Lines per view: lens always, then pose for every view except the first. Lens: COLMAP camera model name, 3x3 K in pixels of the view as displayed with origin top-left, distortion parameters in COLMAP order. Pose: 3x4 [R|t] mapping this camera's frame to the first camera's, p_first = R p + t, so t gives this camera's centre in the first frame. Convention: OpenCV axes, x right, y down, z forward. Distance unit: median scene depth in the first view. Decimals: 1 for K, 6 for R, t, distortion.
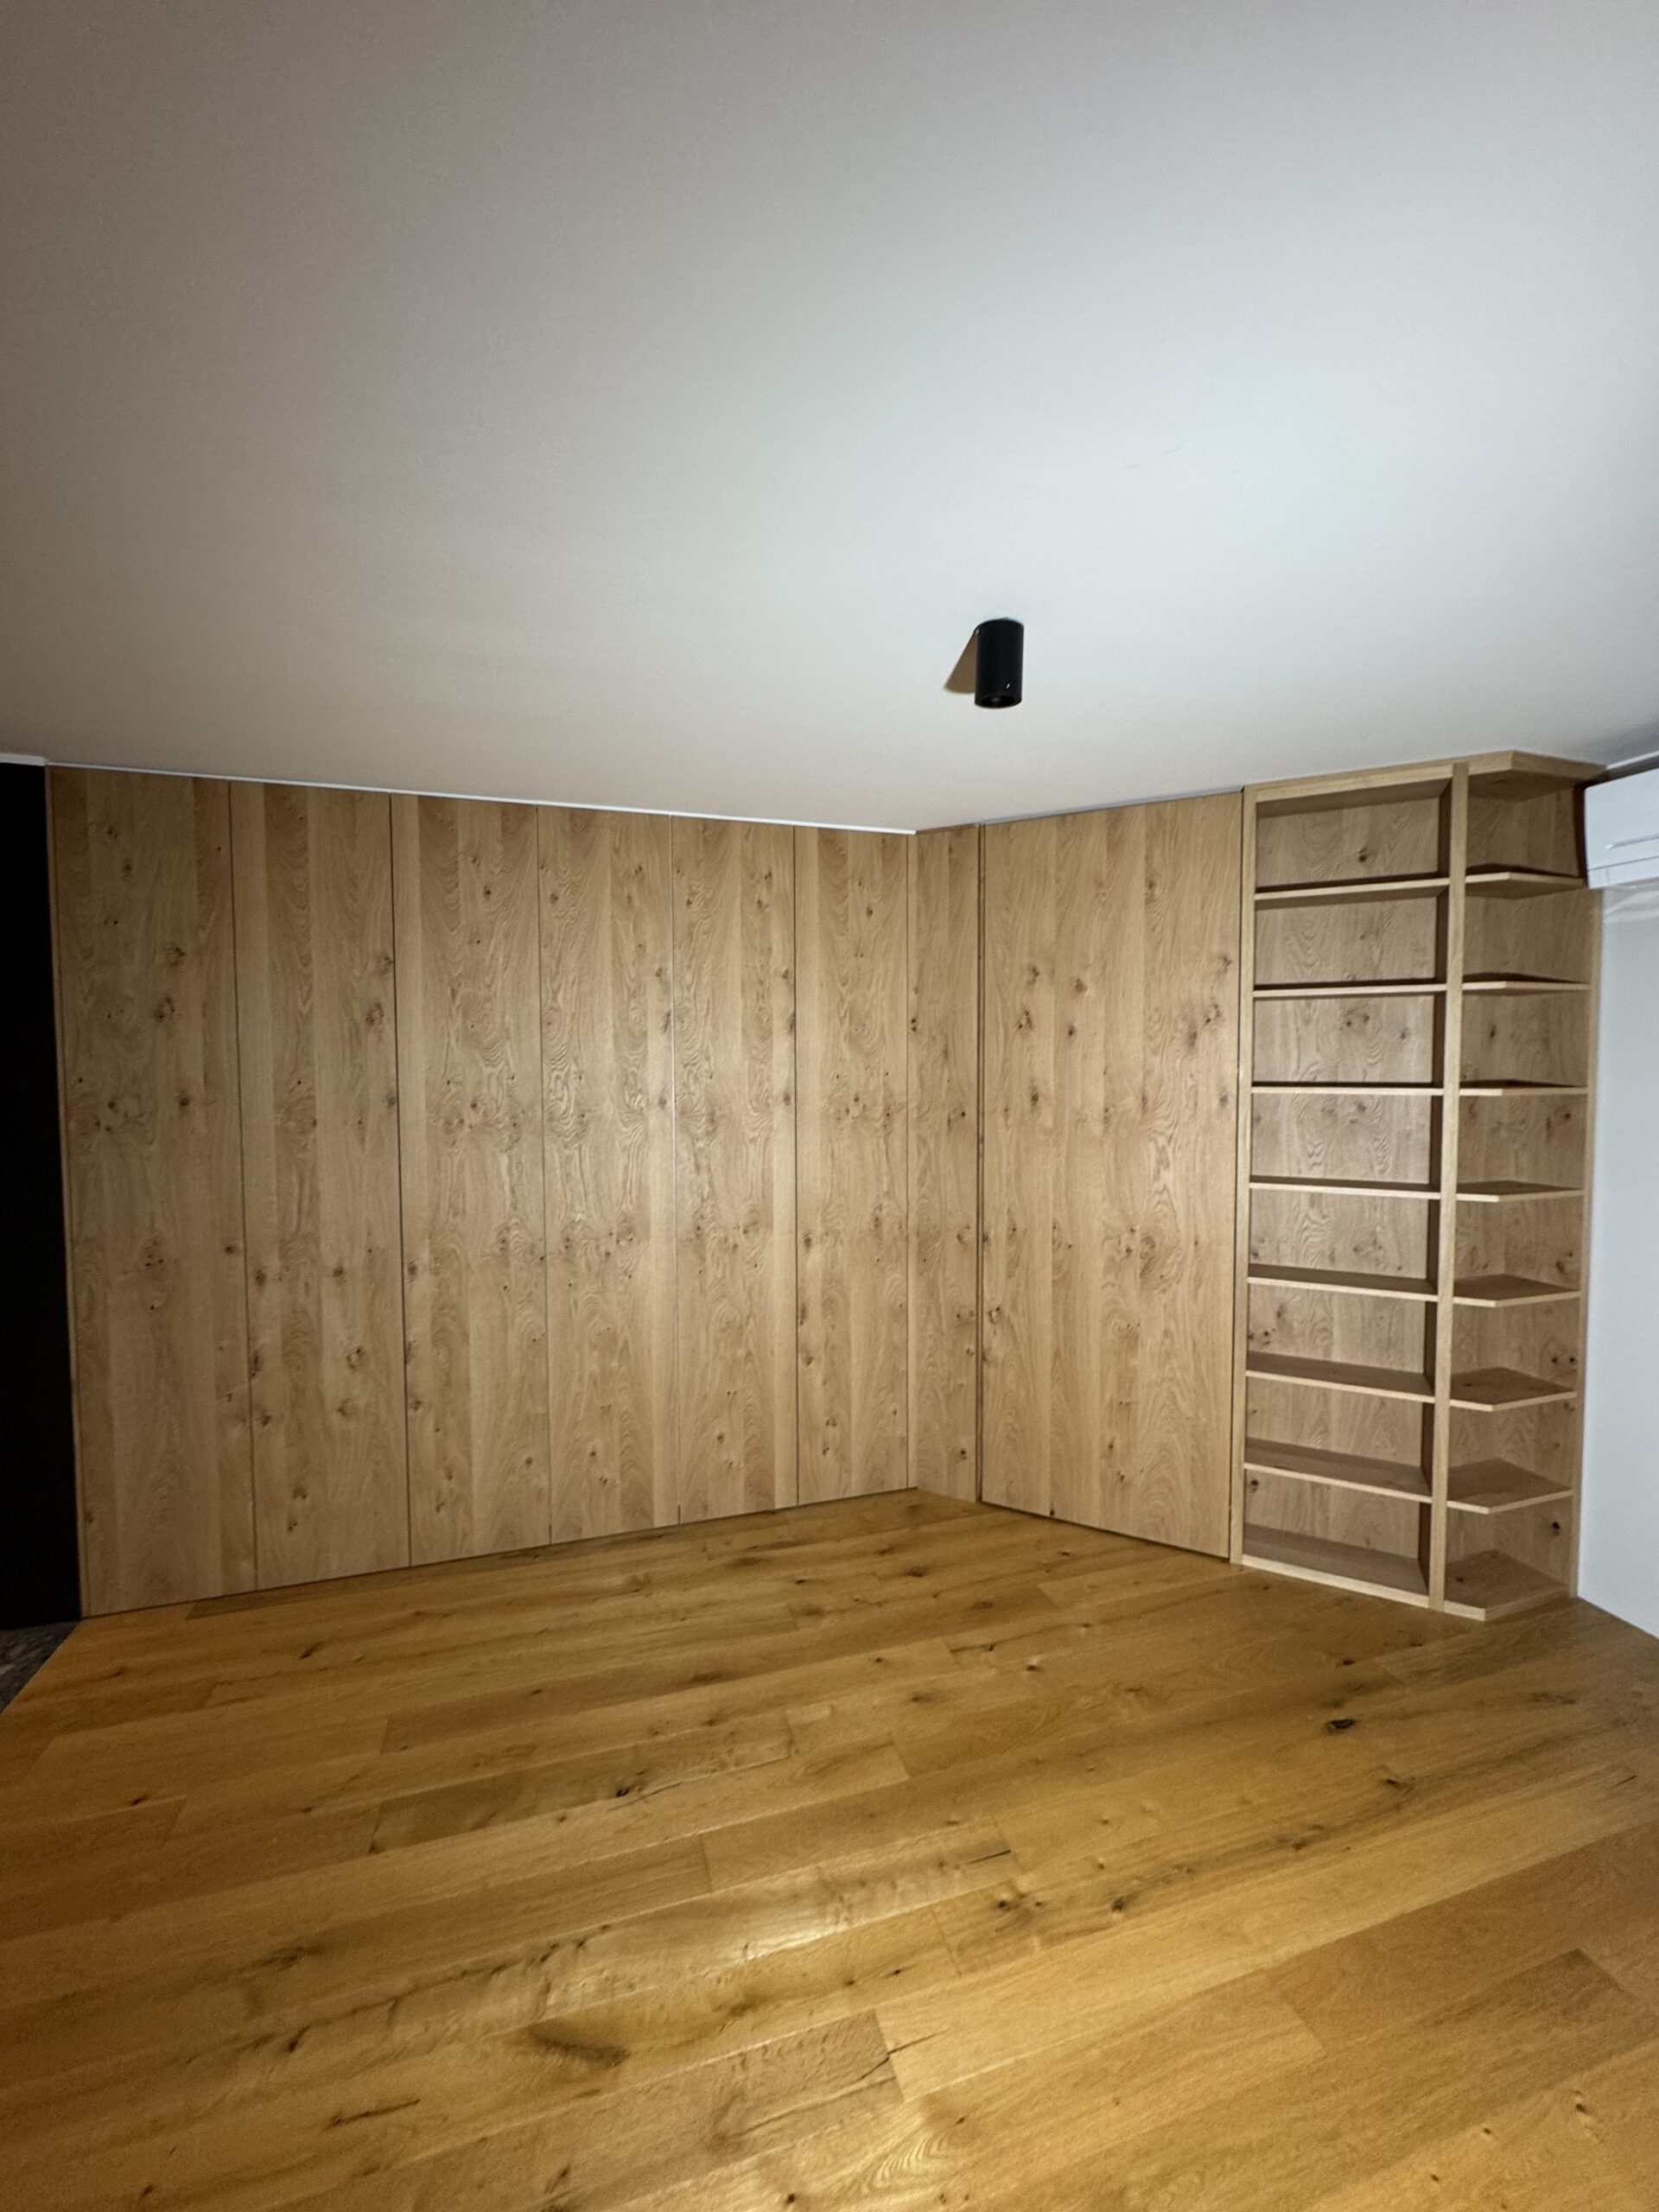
lens RADIAL K [[872.6, 0, 835.4], [0, 872.6, 1103.9], [0, 0, 1]] dist [-0.003534, 0.000828]
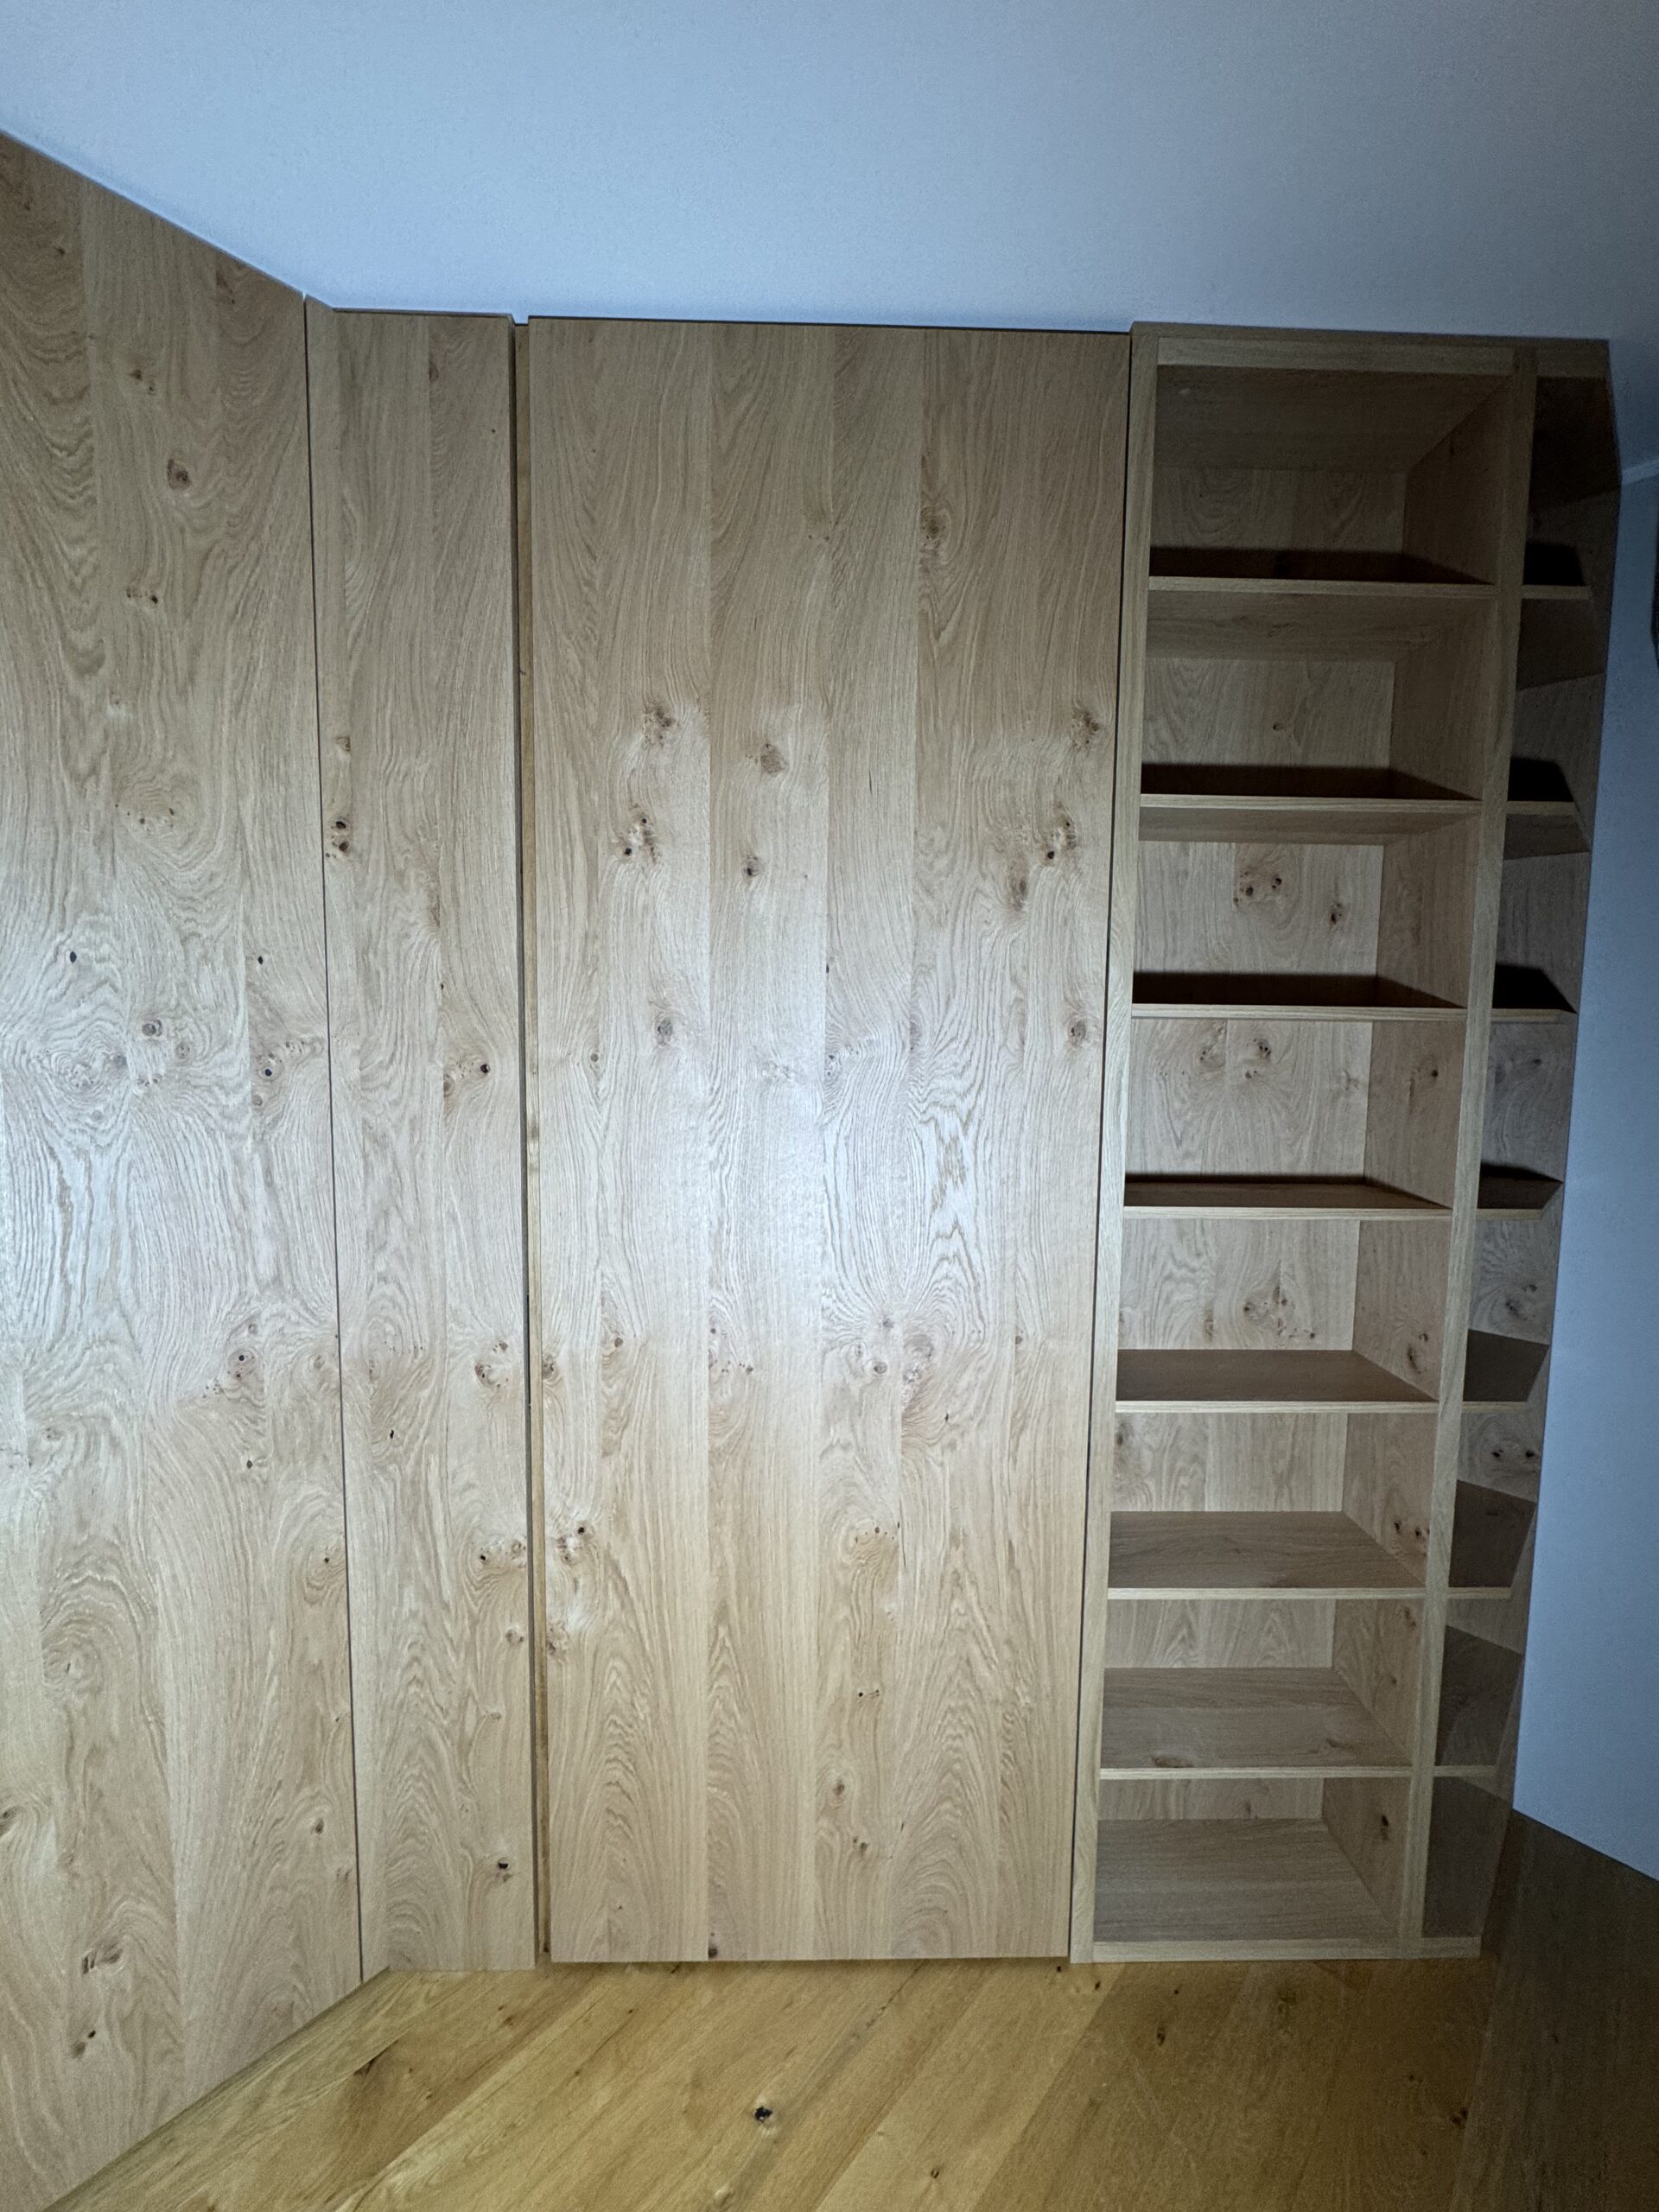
lens RADIAL K [[872.6, 0, 826.8], [0, 872.6, 1100.6], [0, 0, 1]] dist [-0.003534, 0.000828]
pose [[0.880250, -0.023142, 0.473945, 0.107446], [0.006517, 0.999305, 0.036690, 0.014179], [-0.474465, -0.029208, 0.879790, 0.648917]]
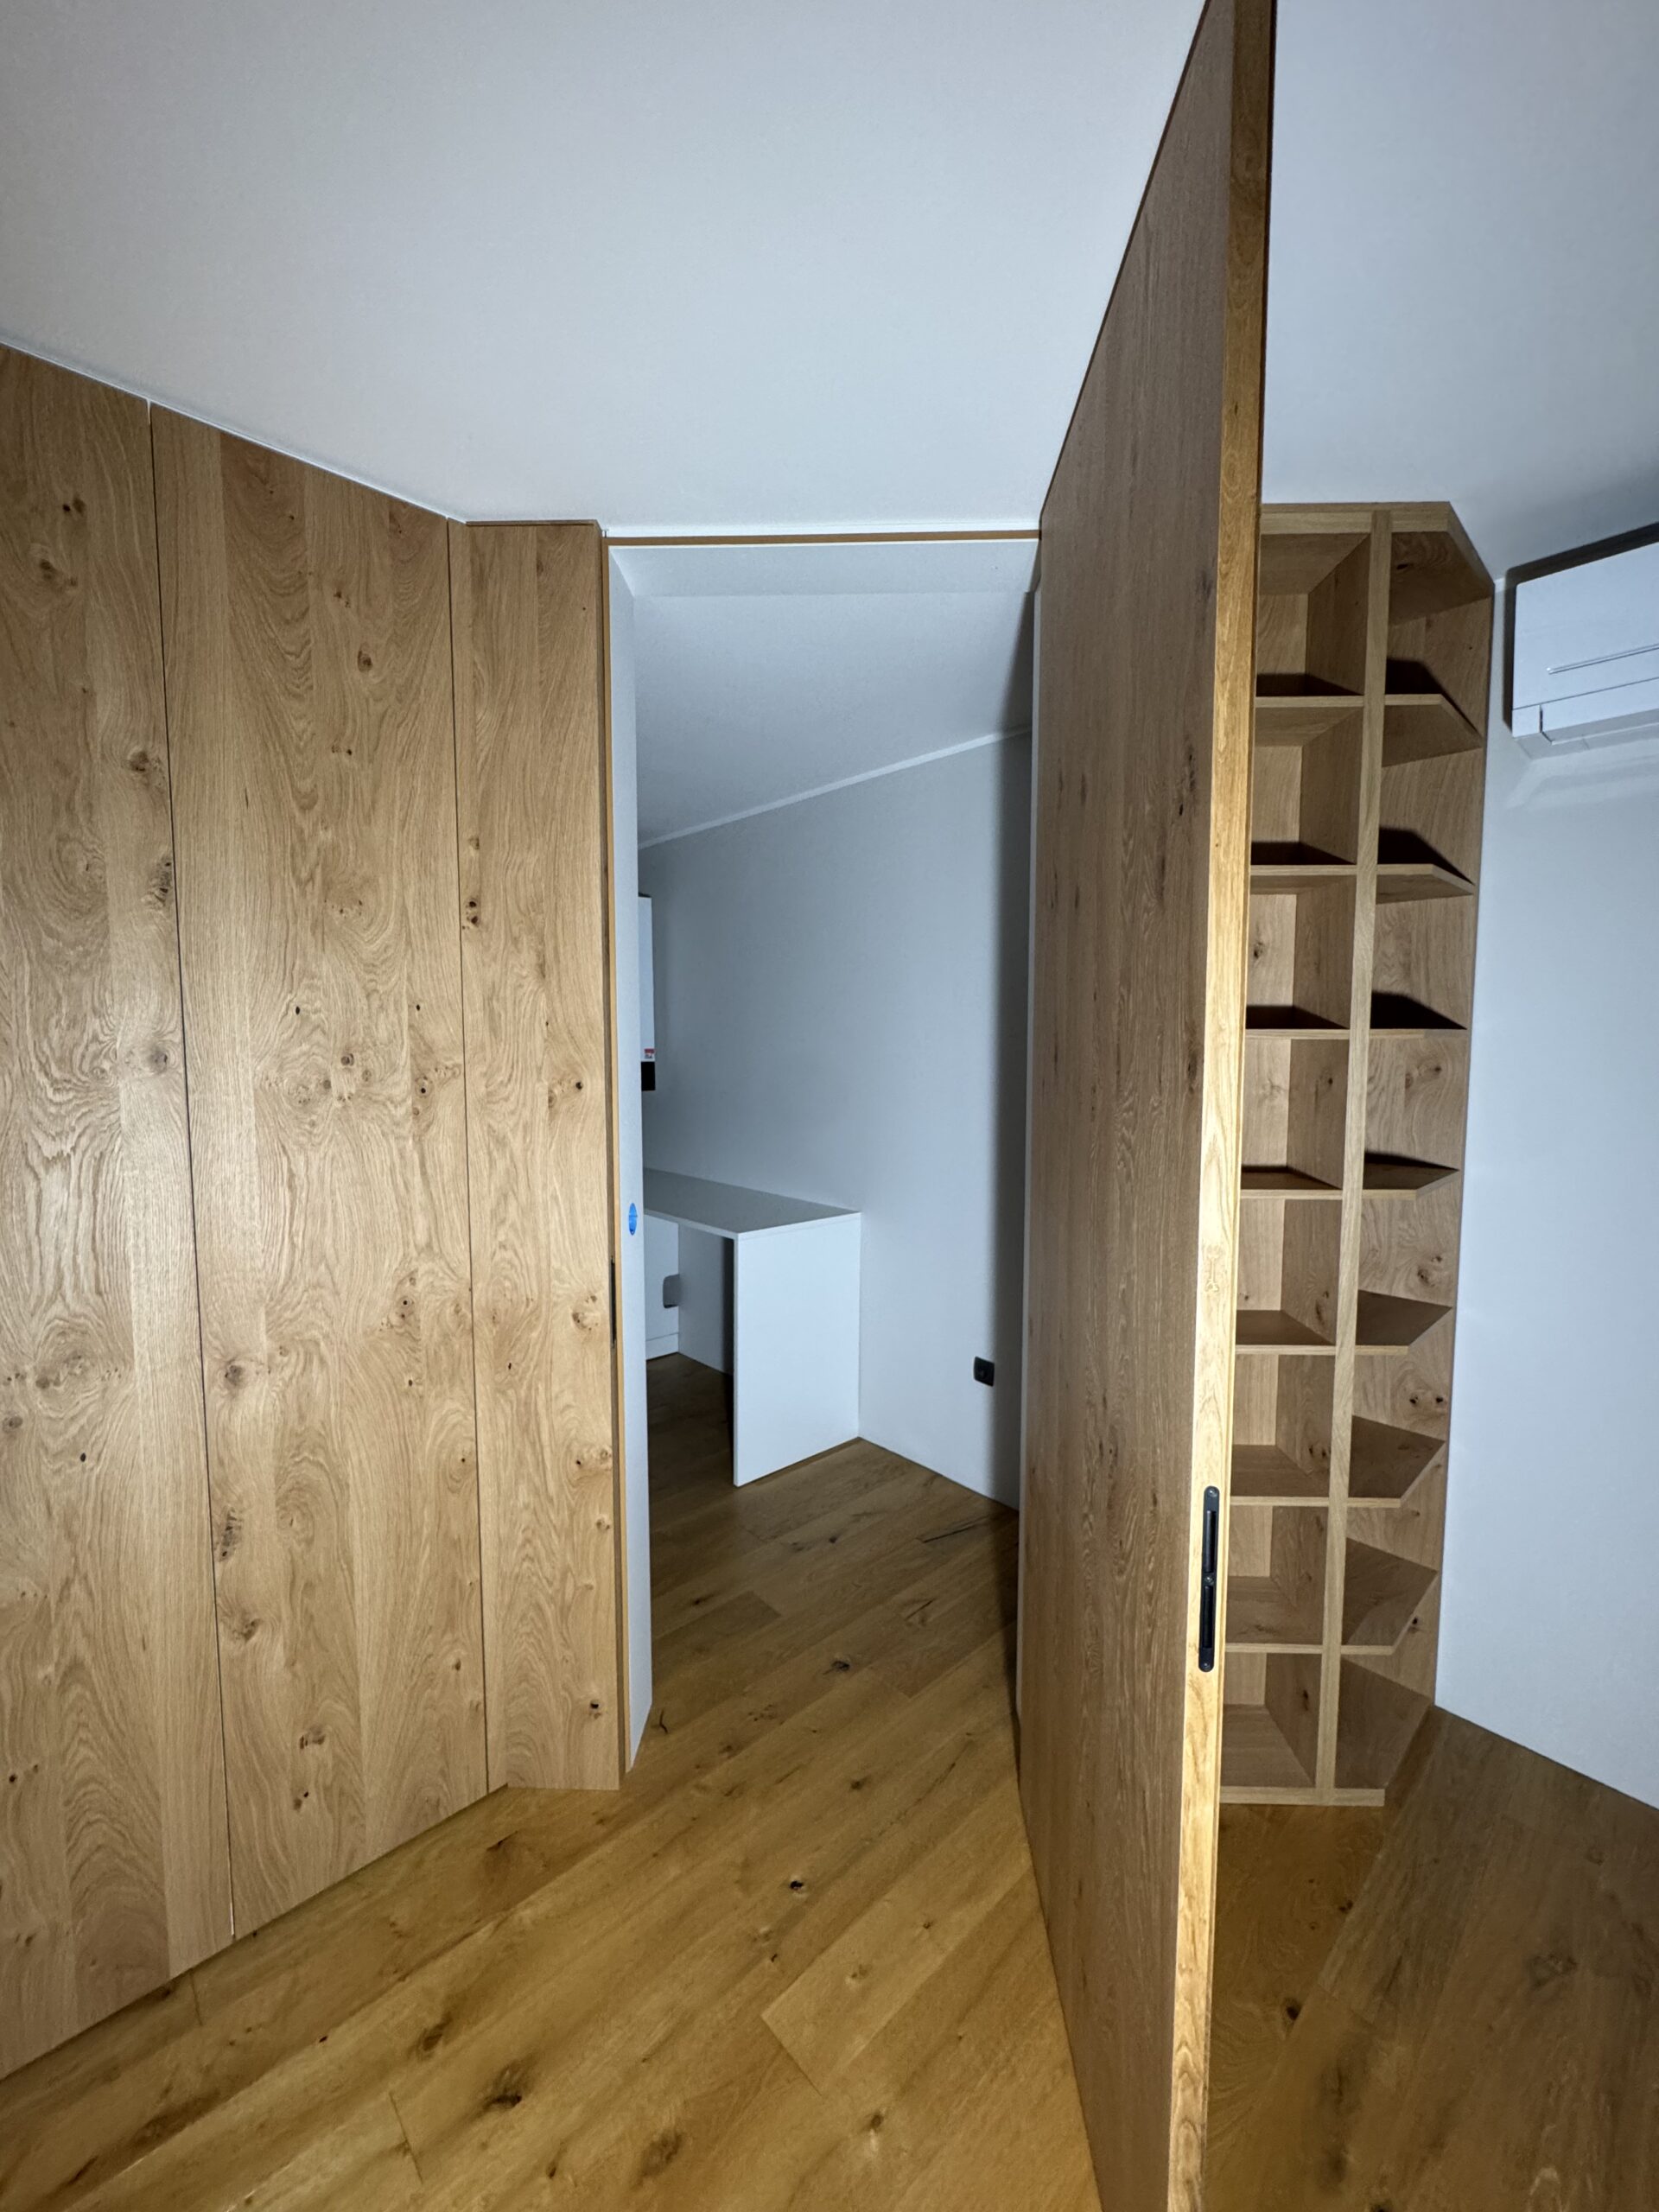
lens RADIAL K [[872.6, 0, 825.2], [0, 872.6, 1101.4], [0, 0, 1]] dist [-0.003534, 0.000828]
pose [[0.902453, -0.028523, 0.429843, 0.061642], [0.017530, 0.999411, 0.029513, 0.009188], [-0.430432, -0.019099, 0.902421, 0.522633]]
